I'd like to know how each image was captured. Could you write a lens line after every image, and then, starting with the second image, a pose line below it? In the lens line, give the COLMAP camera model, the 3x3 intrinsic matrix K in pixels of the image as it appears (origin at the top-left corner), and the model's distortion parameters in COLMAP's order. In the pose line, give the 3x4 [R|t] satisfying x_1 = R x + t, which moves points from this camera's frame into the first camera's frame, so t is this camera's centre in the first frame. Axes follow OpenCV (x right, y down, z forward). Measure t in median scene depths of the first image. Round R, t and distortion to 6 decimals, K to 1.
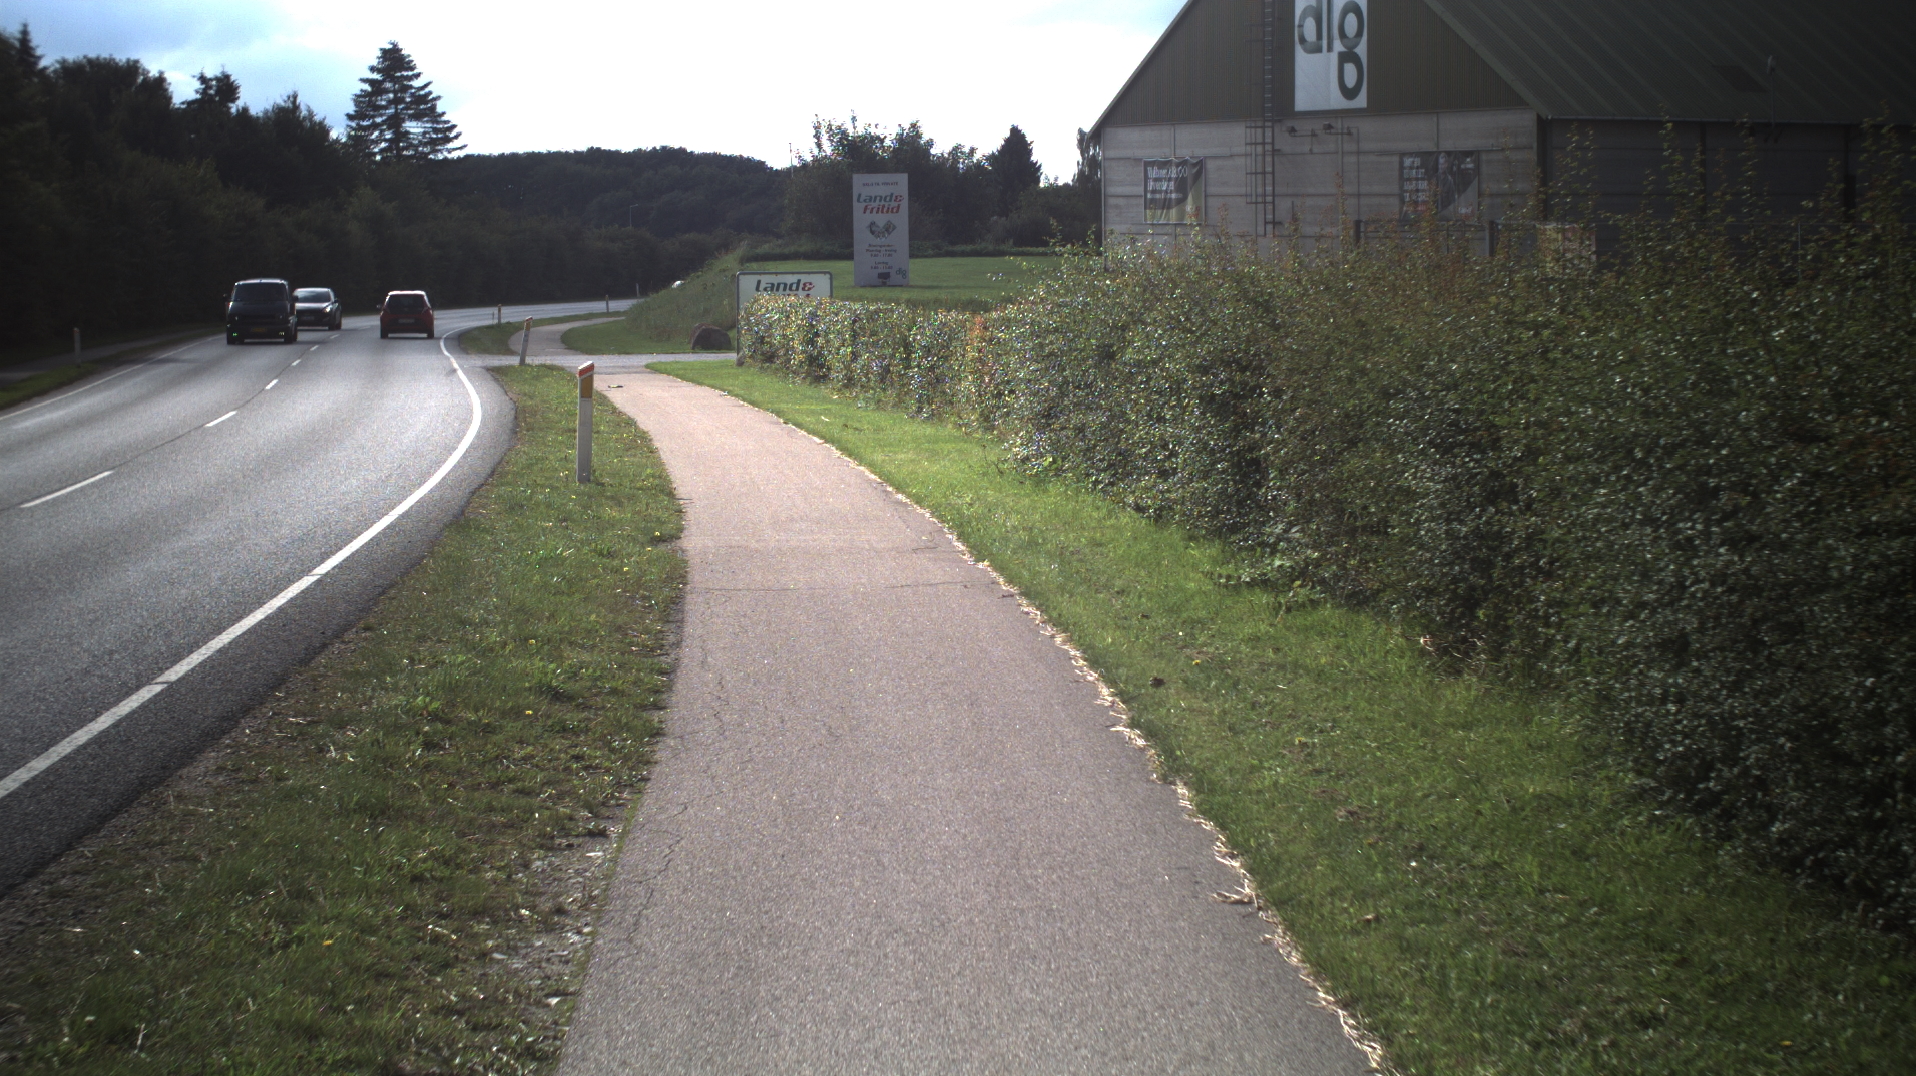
lens RADIAL K [[3197.2, 0, 958.0], [0, 3197.2, 538.0], [0, 0, 1]] dist [-0.251351, 0.171266]
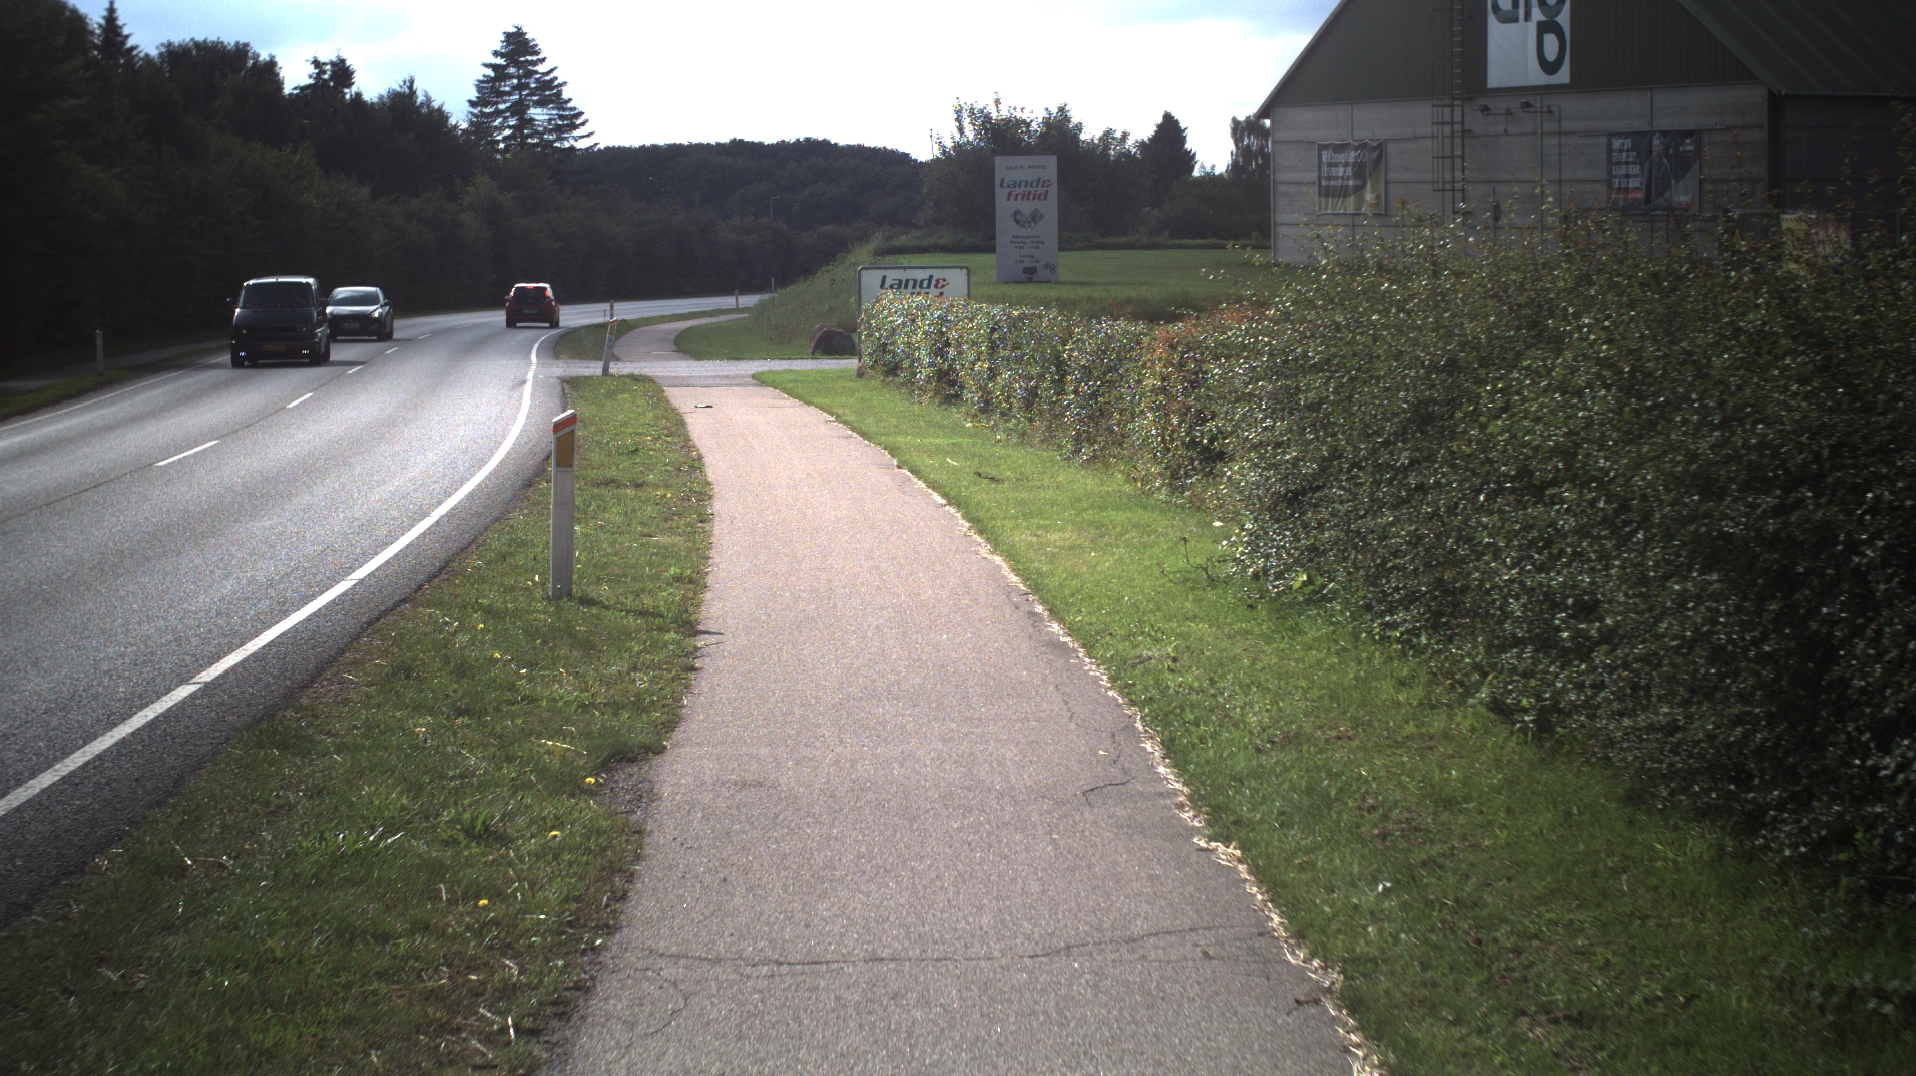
lens RADIAL K [[3197.2, 0, 958.0], [0, 3197.2, 538.0], [0, 0, 1]] dist [-0.251351, 0.171266]
pose [[0.998967, 0.003540, -0.045312, -0.002491], [-0.003447, 0.999992, 0.002126, -0.008891], [0.045319, -0.001968, 0.998971, 0.103965]]
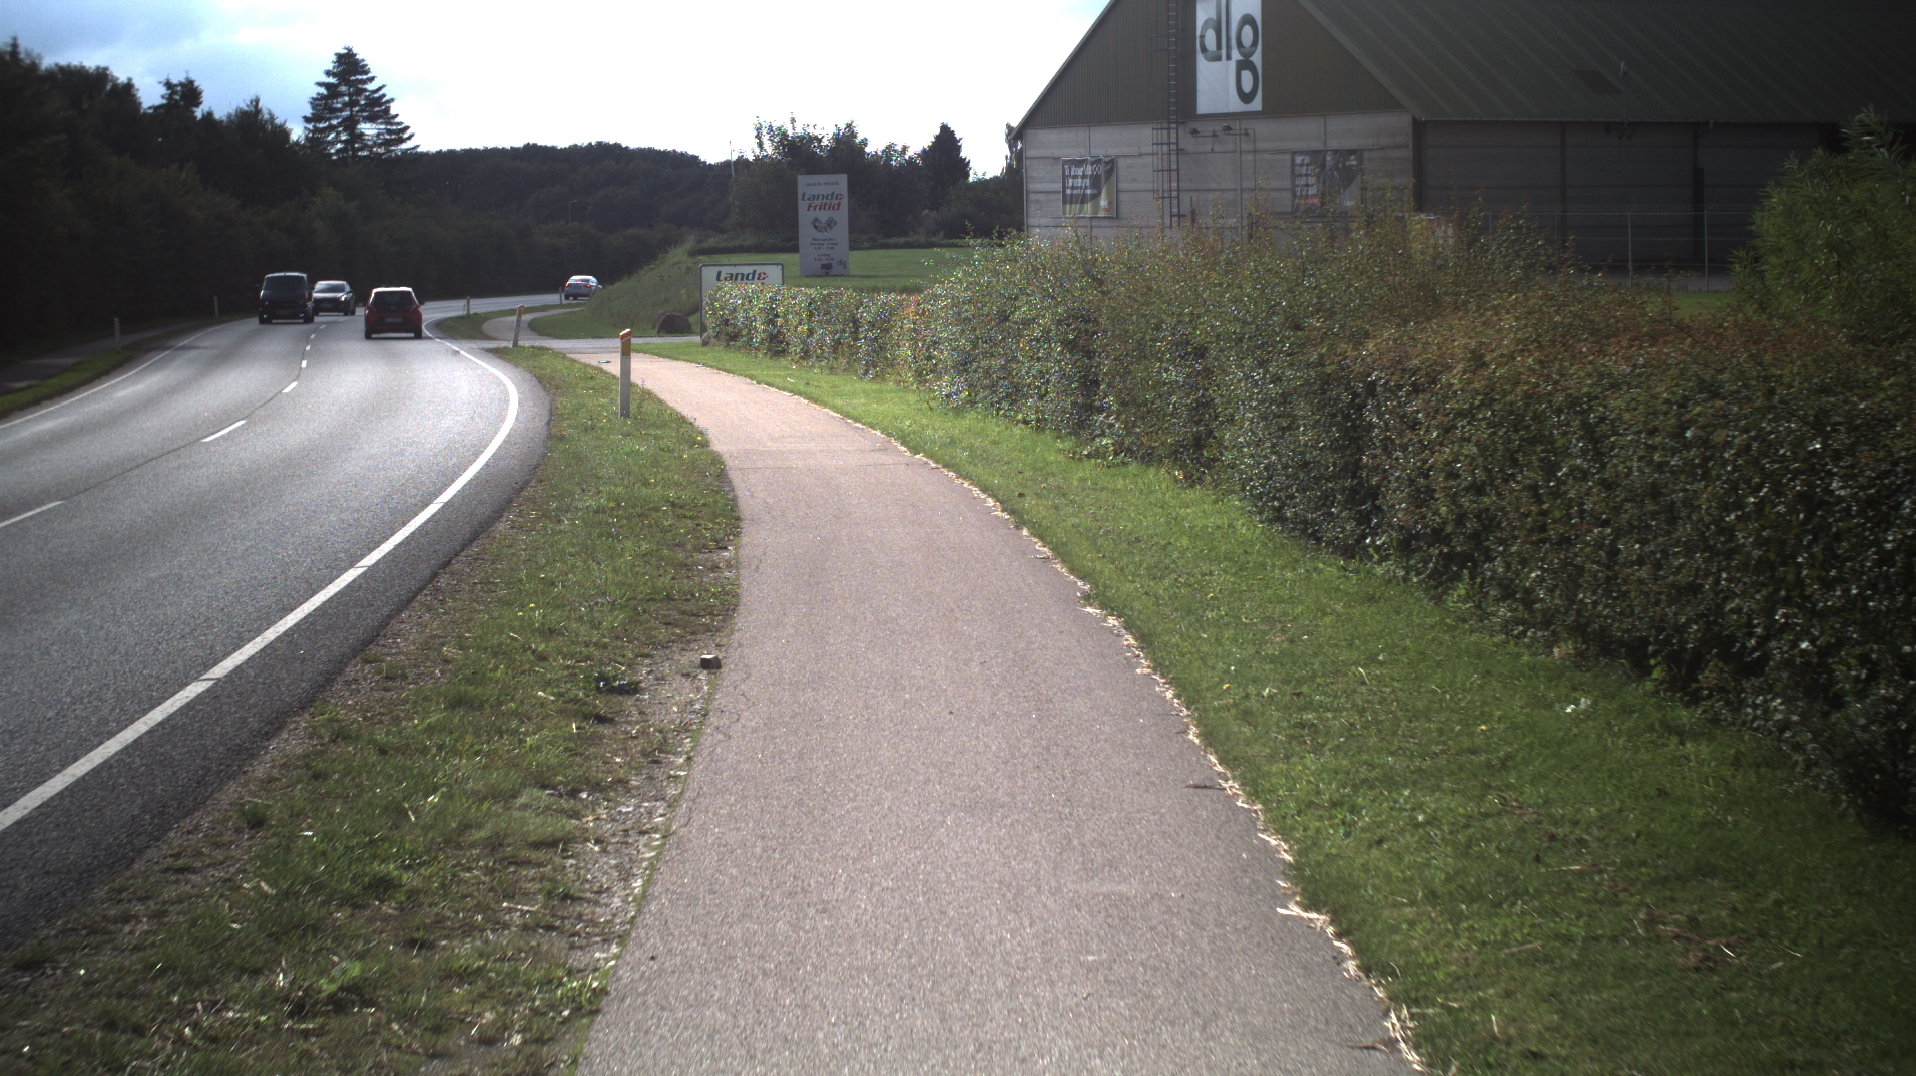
lens RADIAL K [[3197.2, 0, 958.0], [0, 3197.2, 538.0], [0, 0, 1]] dist [-0.251351, 0.171266]
pose [[0.999744, -0.009635, 0.020474, -0.001027], [0.009579, 0.999950, 0.002829, 0.008961], [-0.020500, -0.002632, 0.999786, -0.103905]]
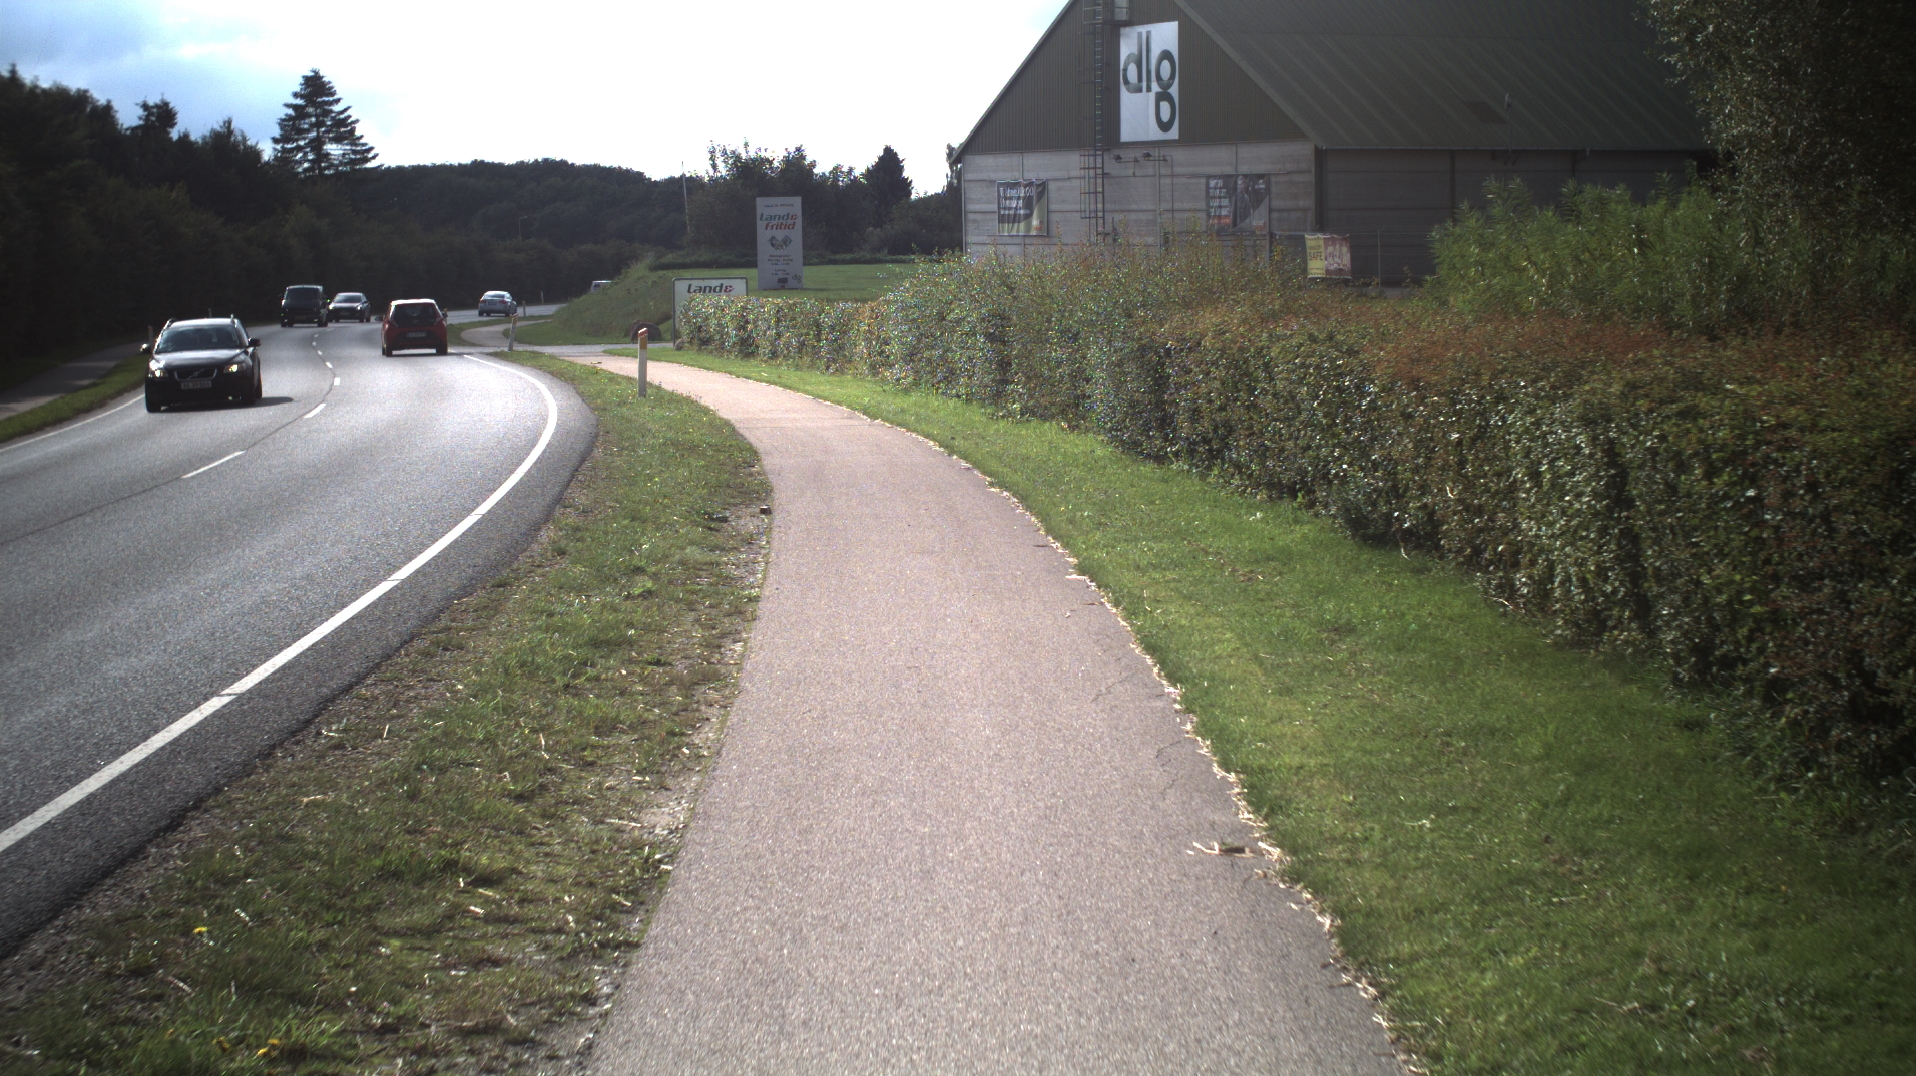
lens RADIAL K [[3197.2, 0, 958.0], [0, 3197.2, 538.0], [0, 0, 1]] dist [-0.251351, 0.171266]
pose [[0.999193, -0.010023, 0.038888, -0.004241], [0.010100, 0.999947, -0.001802, 0.017941], [-0.038868, 0.002193, 0.999242, -0.207518]]
